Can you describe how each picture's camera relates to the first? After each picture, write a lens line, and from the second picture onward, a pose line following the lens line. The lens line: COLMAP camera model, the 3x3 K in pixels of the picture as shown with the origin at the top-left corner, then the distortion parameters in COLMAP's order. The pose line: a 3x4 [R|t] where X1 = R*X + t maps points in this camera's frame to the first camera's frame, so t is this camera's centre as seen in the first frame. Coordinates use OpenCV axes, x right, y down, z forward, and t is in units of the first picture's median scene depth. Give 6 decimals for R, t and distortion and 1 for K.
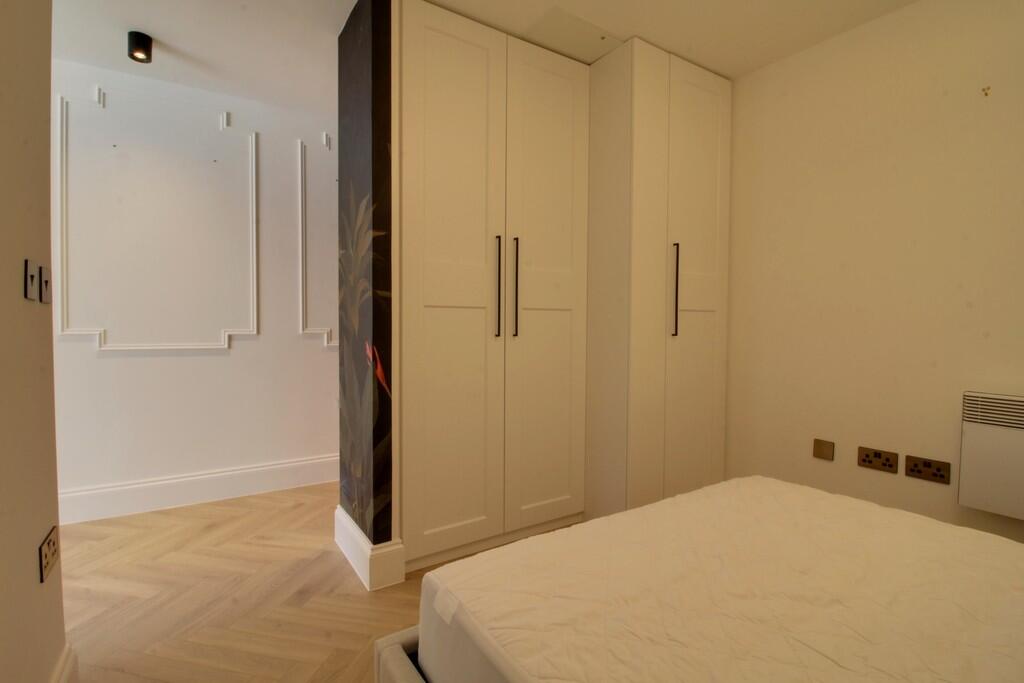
lens RADIAL K [[494.3, 0, 512.0], [0, 494.3, 341.5], [0, 0, 1]] dist [-0.021293, -0.000265]
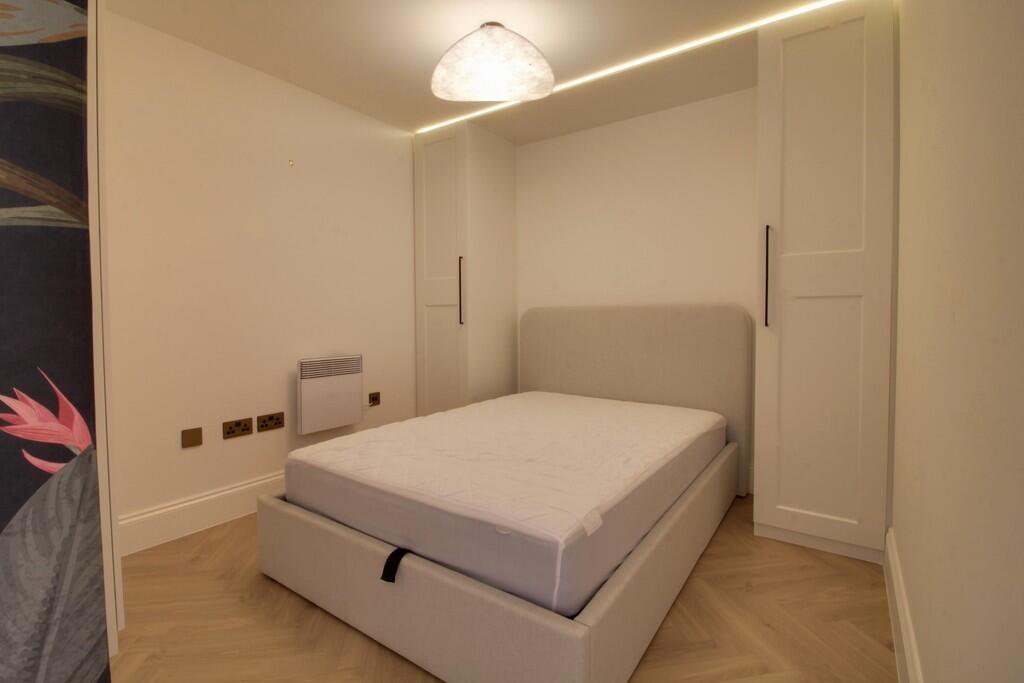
lens RADIAL K [[474.3, 0, 513.7], [0, 474.3, 335.4], [0, 0, 1]] dist [-0.021942, -0.000602]
pose [[-0.362807, -0.041772, 0.930927, -0.603361], [0.044753, 0.997061, 0.062181, -0.031505], [-0.930789, 0.064222, -0.359872, 0.795660]]
